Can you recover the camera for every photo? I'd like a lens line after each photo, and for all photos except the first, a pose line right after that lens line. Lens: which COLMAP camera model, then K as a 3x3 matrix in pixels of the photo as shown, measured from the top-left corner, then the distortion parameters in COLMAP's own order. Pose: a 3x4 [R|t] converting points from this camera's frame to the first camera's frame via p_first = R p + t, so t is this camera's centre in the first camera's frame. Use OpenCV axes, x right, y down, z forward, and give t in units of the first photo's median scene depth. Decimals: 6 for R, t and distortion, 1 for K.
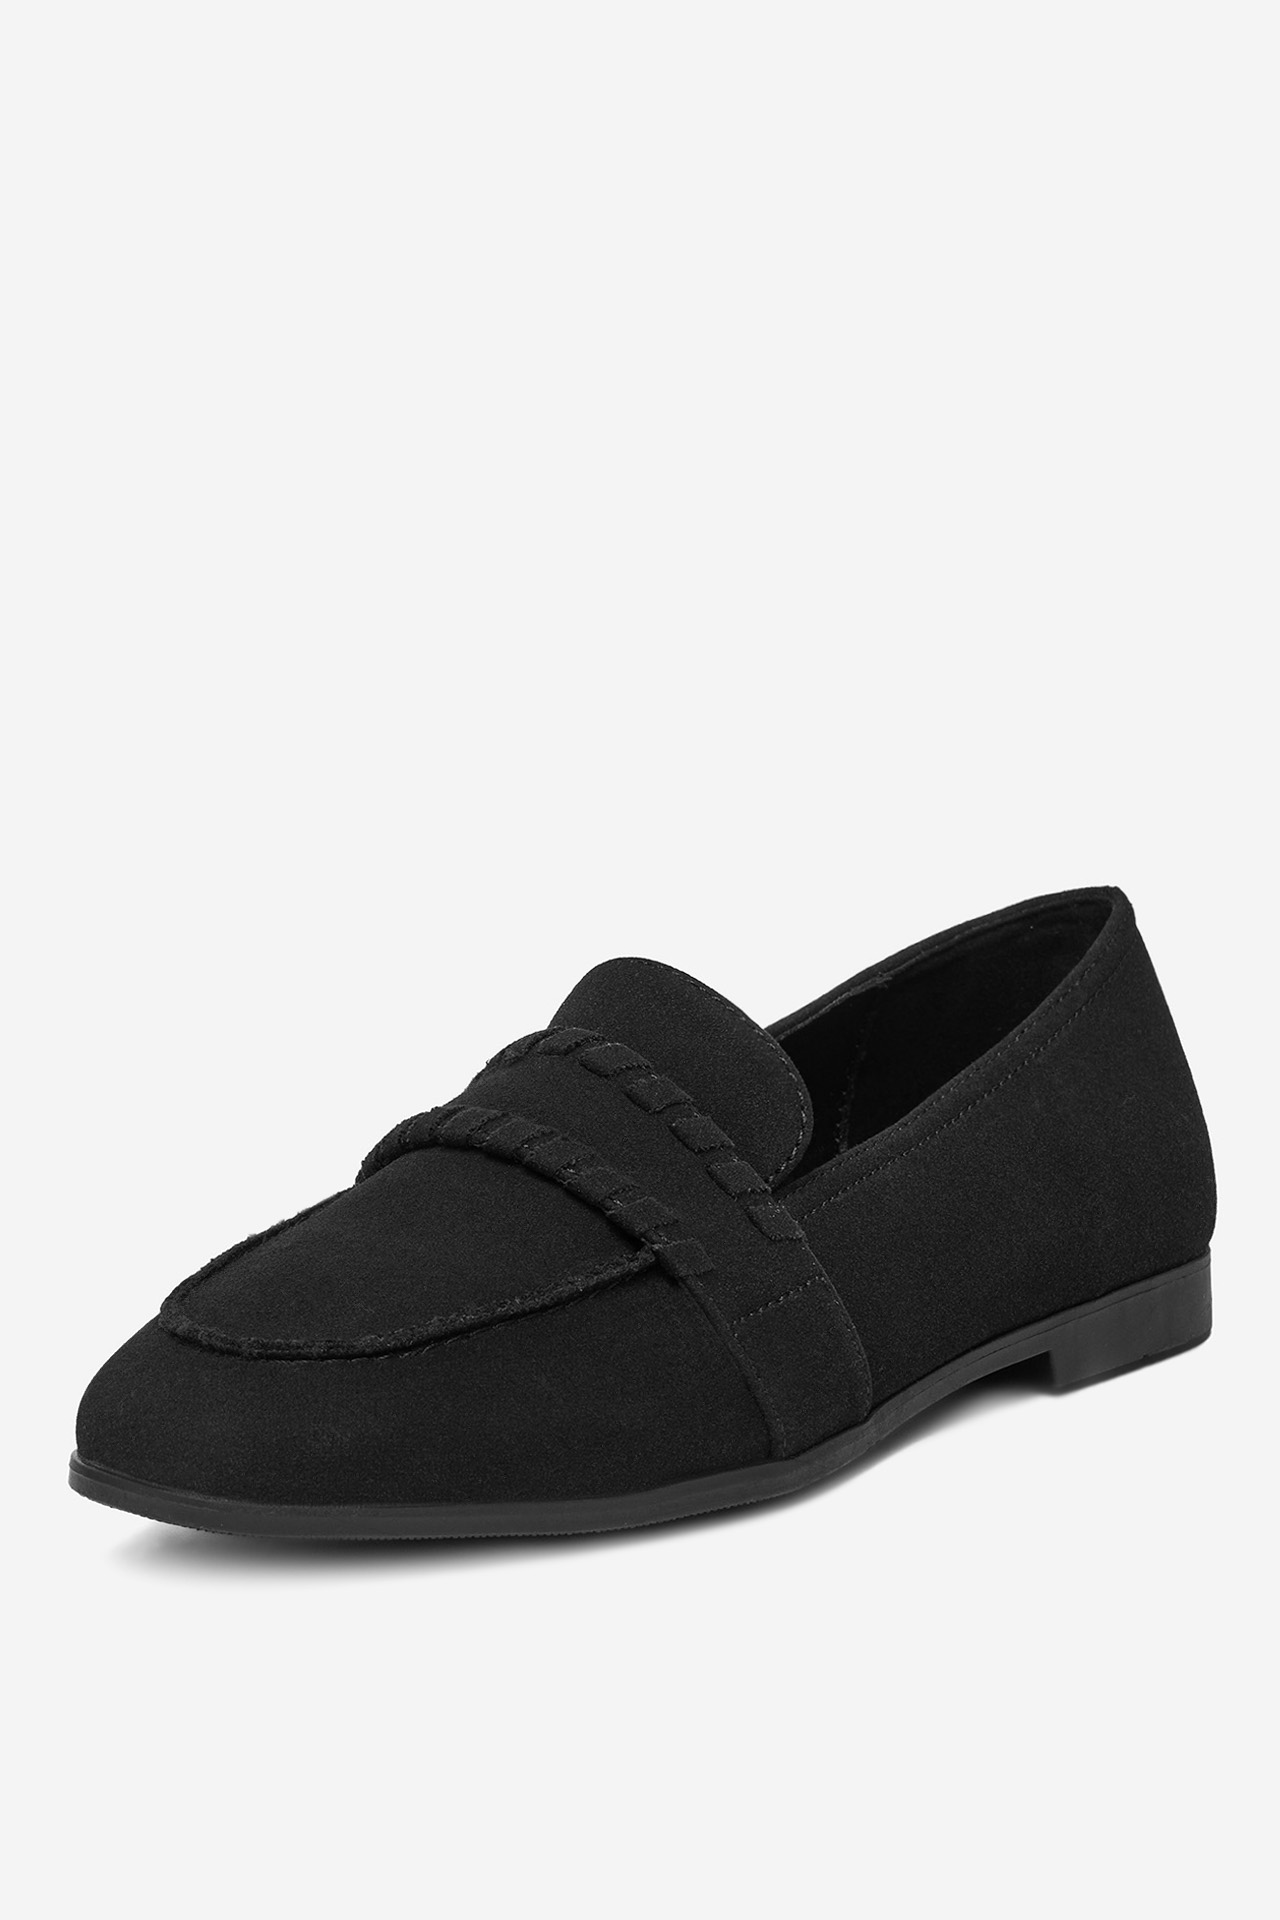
lens RADIAL K [[5771.5, 0, 640.2], [0, 5771.5, 959.9], [0, 0, 1]] dist [-0.061319, 0.000000]
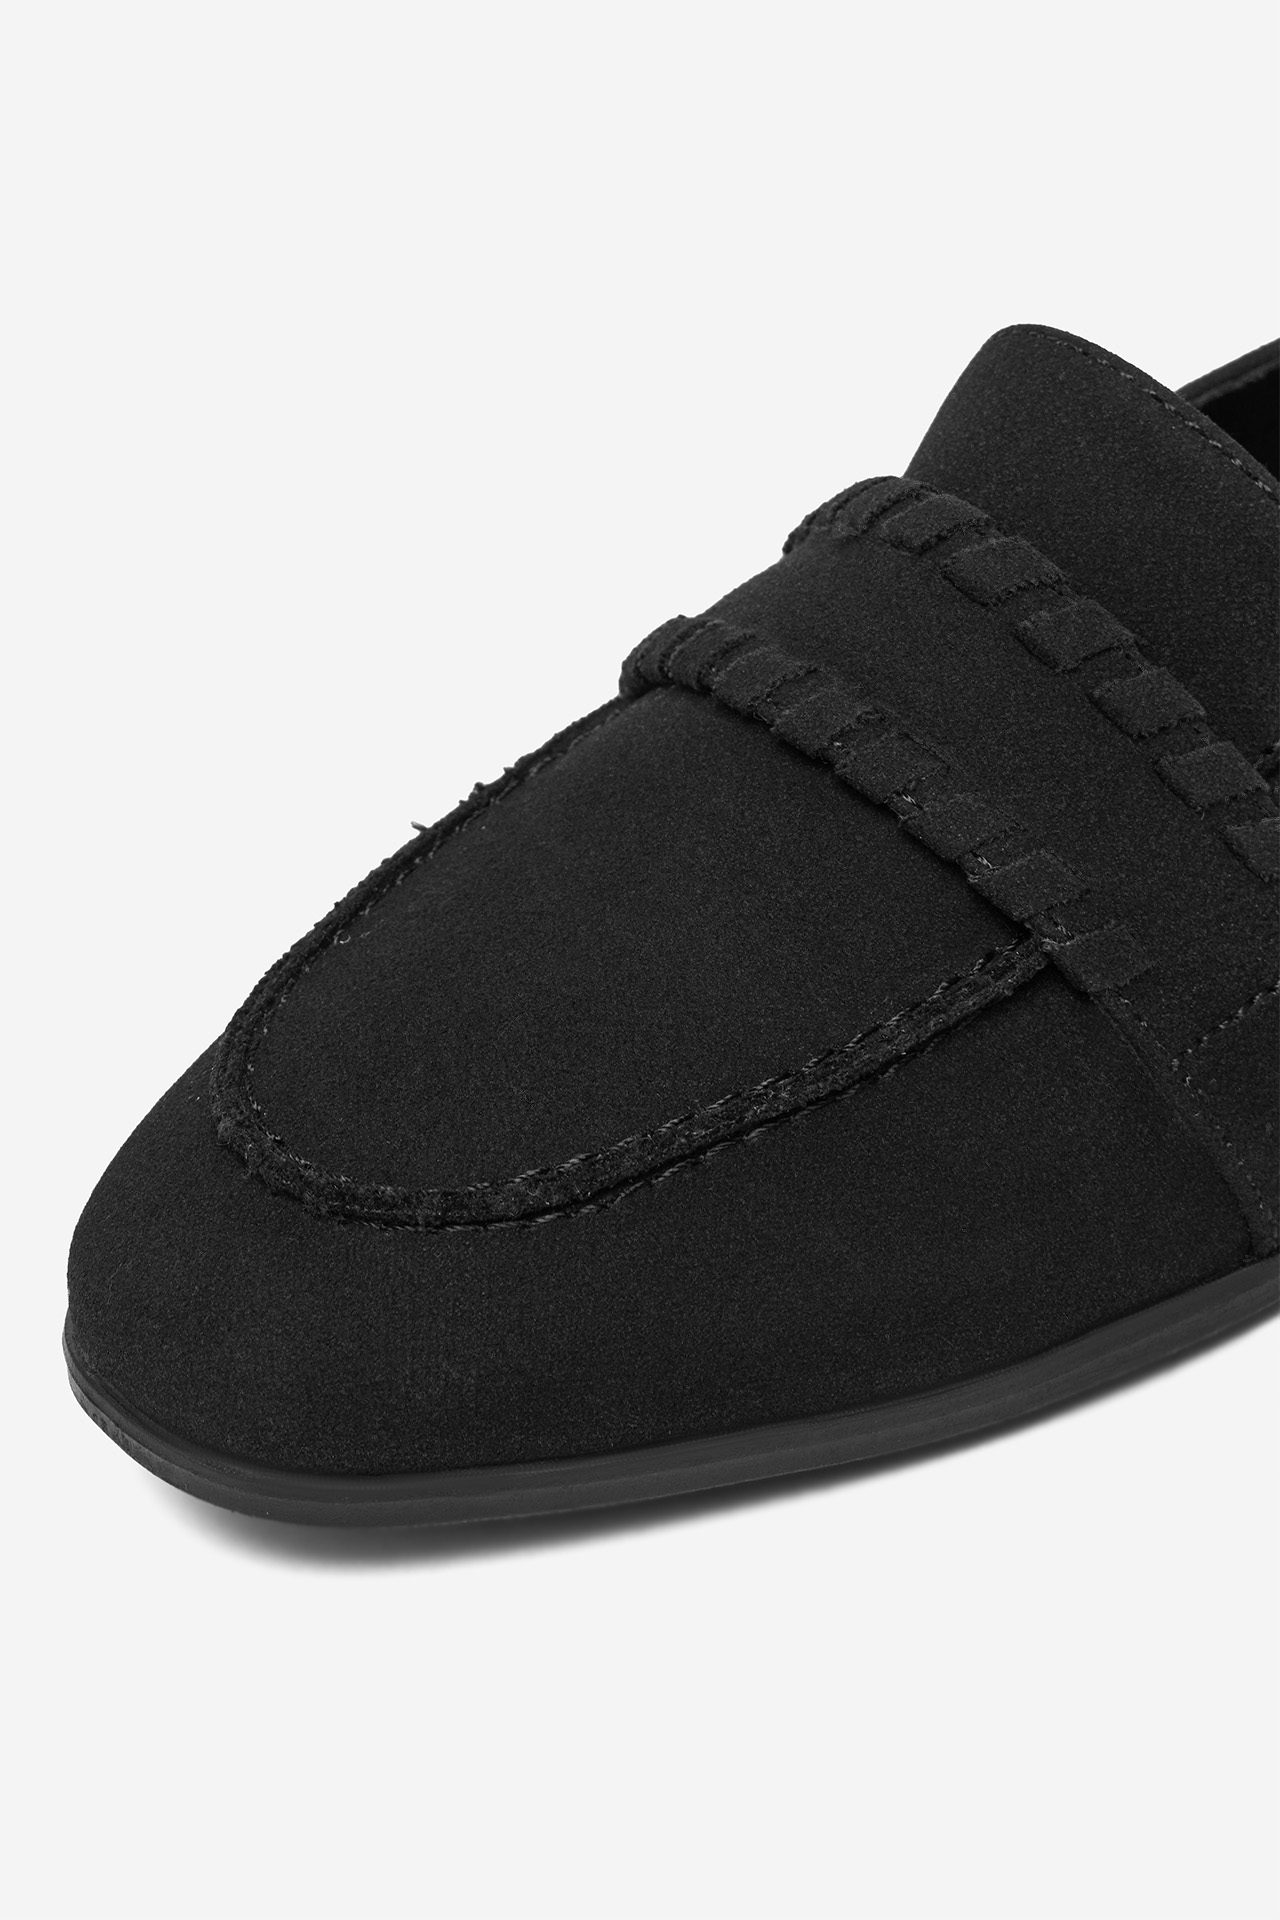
lens RADIAL K [[4967.7, 0, 639.8], [0, 4967.7, 959.7], [0, 0, 1]] dist [0.040476, 0.000000]
pose [[0.983957, 0.025664, -0.176552, 0.050372], [0.034336, 0.943859, 0.328561, -0.114213], [0.175073, -0.329351, 0.927835, 0.519086]]
